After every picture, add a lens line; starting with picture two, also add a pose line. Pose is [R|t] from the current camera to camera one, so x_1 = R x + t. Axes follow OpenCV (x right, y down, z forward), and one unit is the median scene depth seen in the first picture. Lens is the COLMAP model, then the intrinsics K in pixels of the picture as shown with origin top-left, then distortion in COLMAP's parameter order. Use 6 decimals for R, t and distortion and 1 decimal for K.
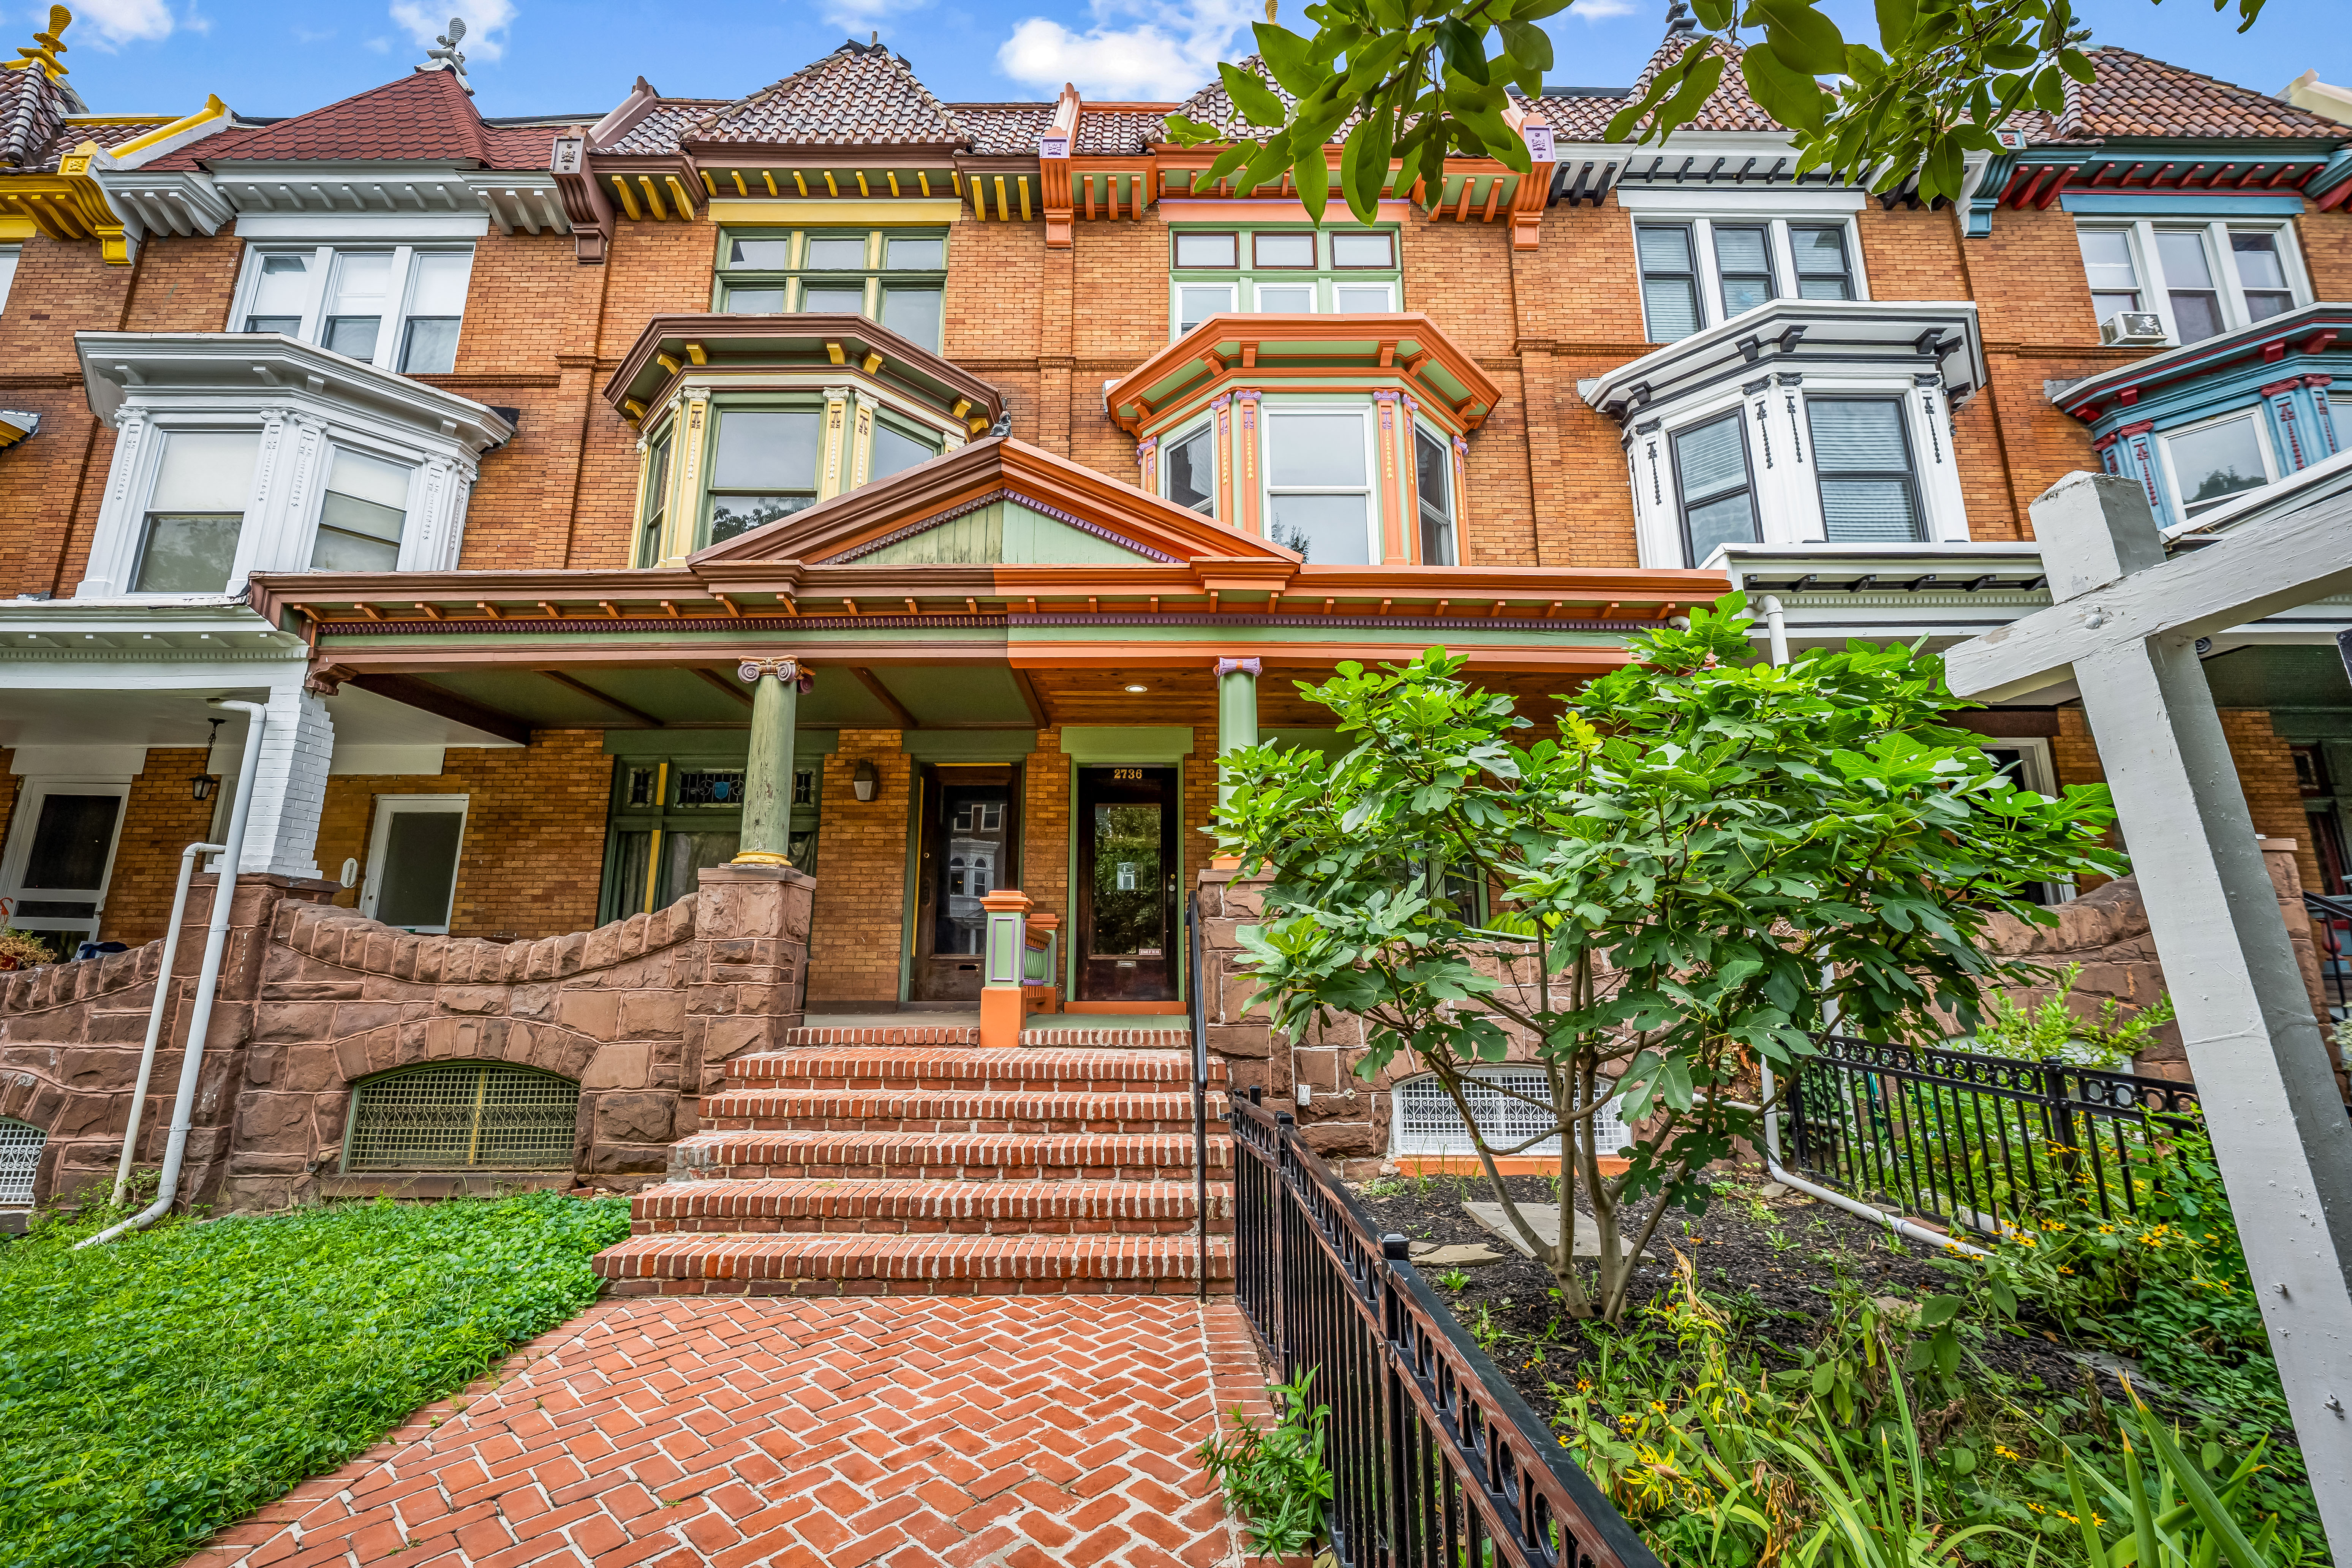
lens RADIAL K [[948.3, 0, 1176.1], [0, 948.3, 771.6], [0, 0, 1]] dist [-0.005530, -0.000294]
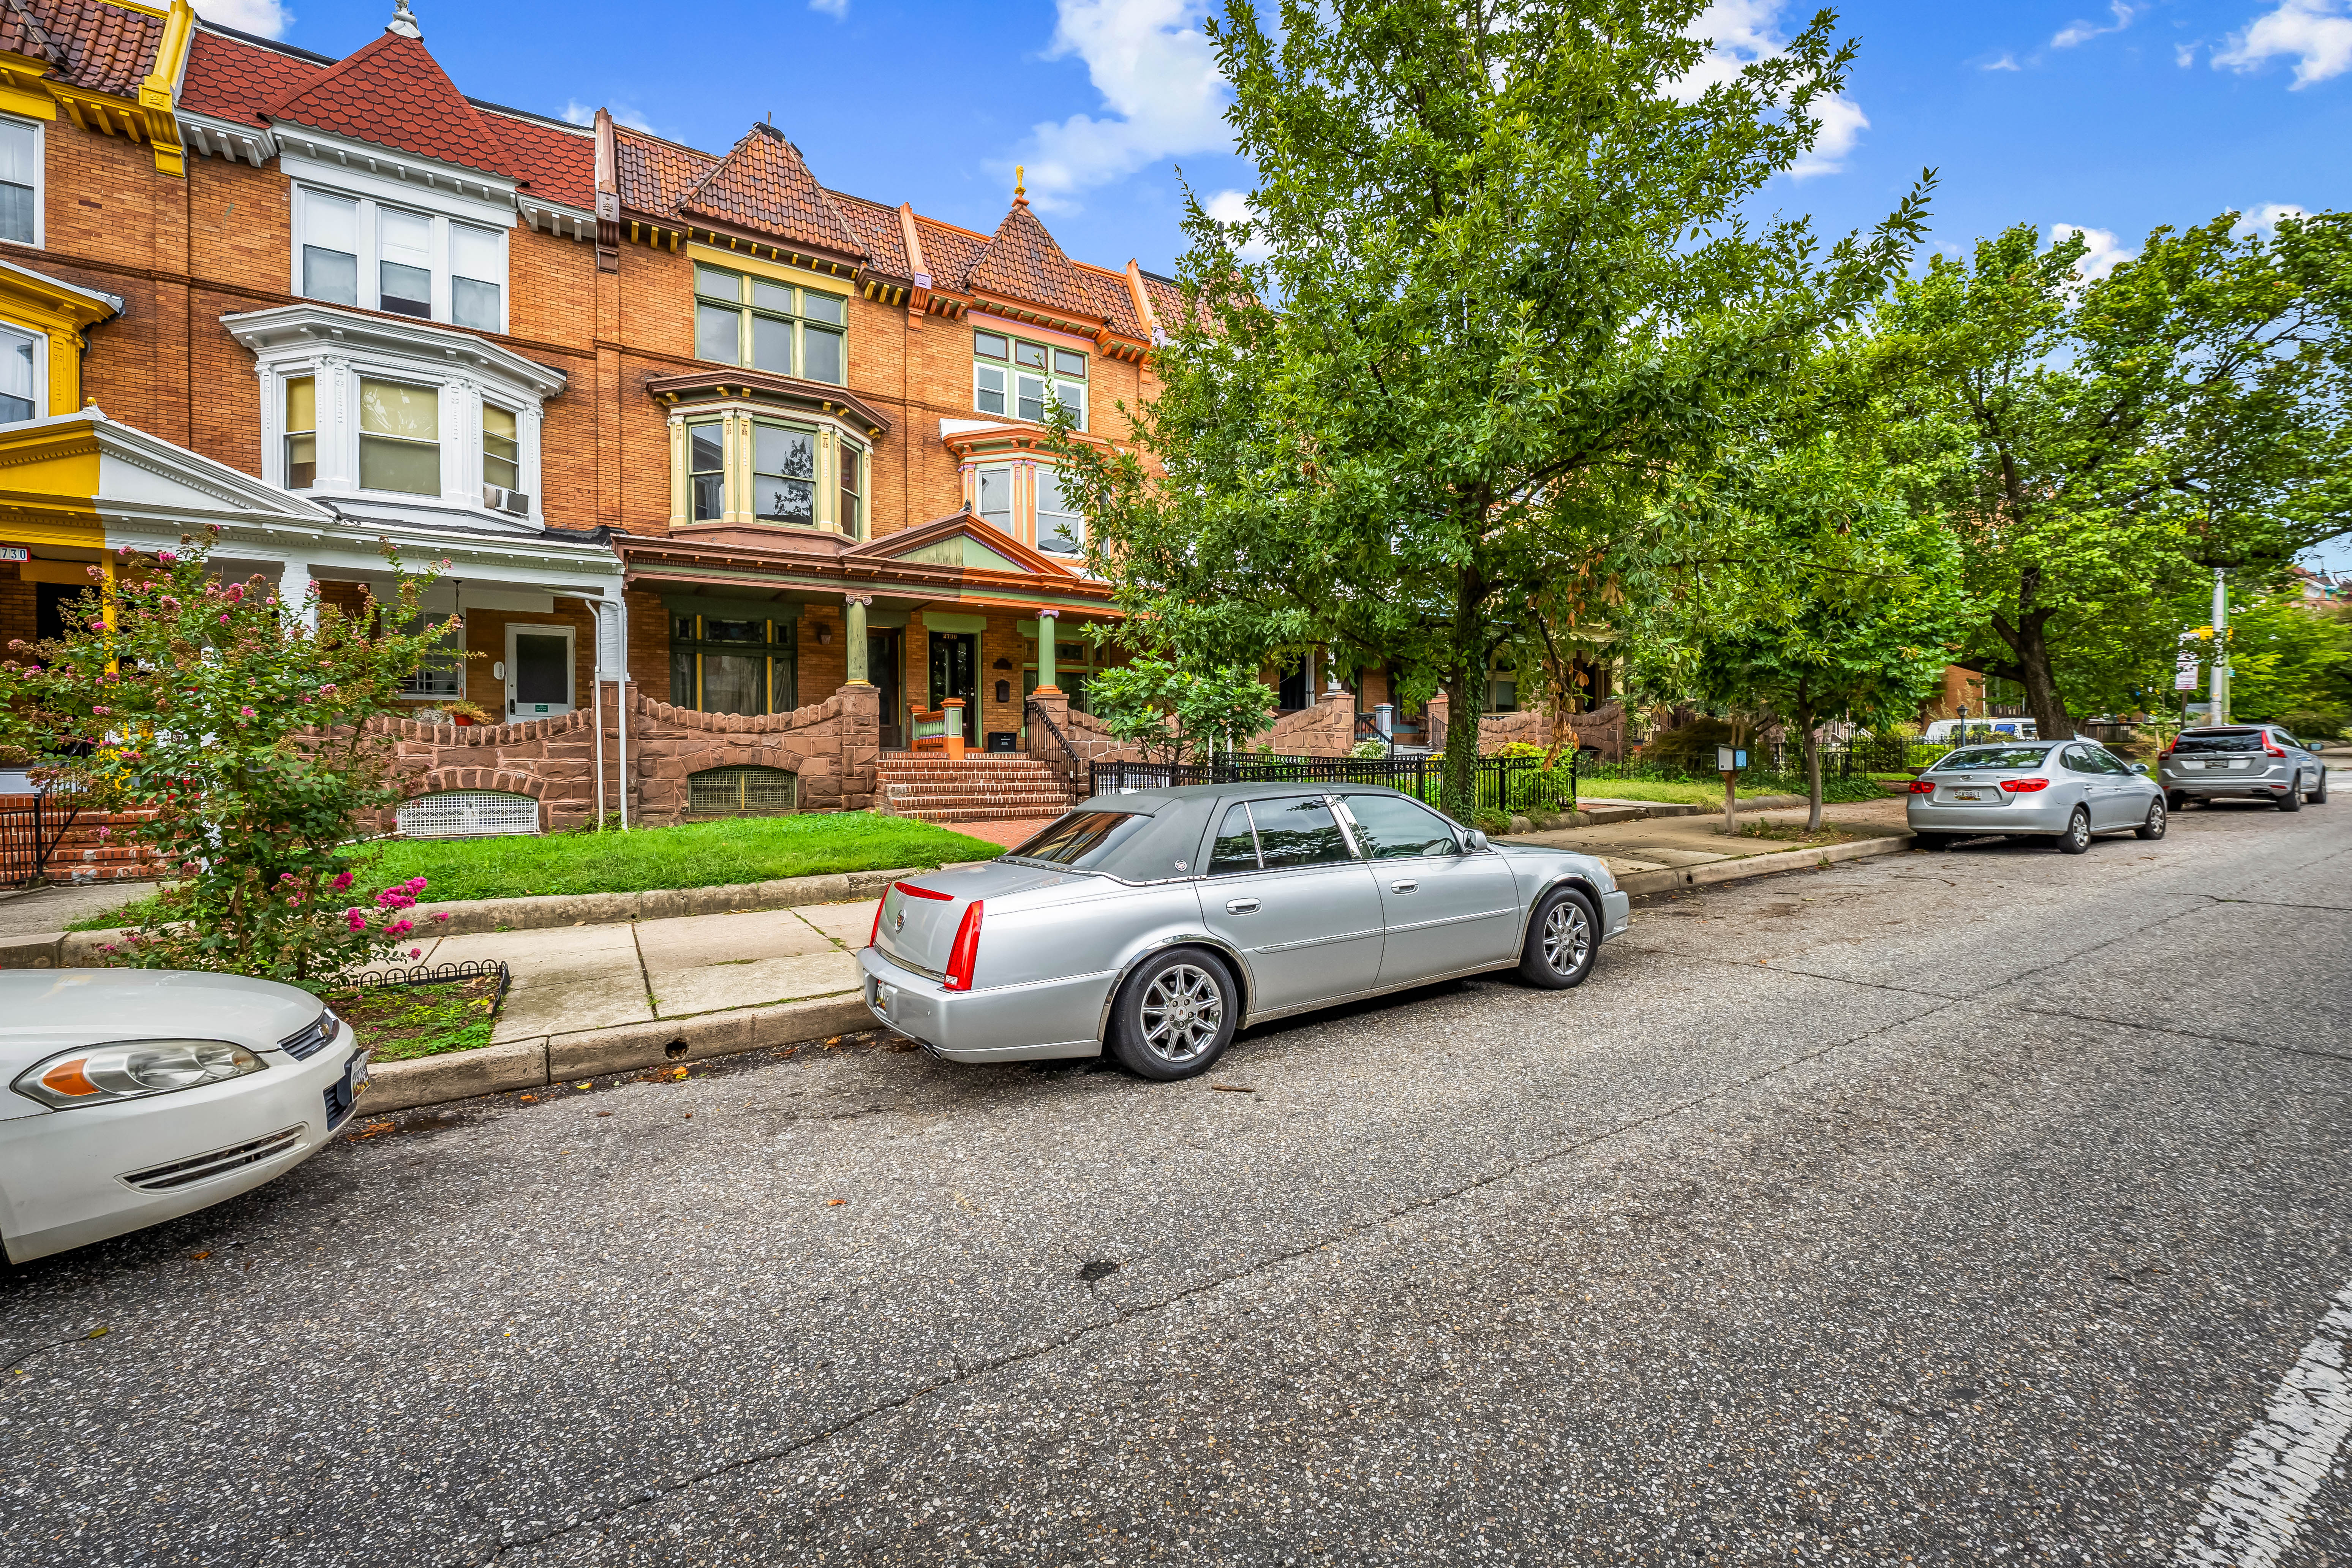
lens RADIAL K [[948.3, 0, 1176.1], [0, 948.3, 771.6], [0, 0, 1]] dist [-0.005530, -0.000294]
pose [[0.855609, -0.009836, 0.517530, -0.951536], [-0.107786, 0.974517, 0.196719, -0.231963], [-0.506277, -0.224097, 0.832745, -1.361443]]
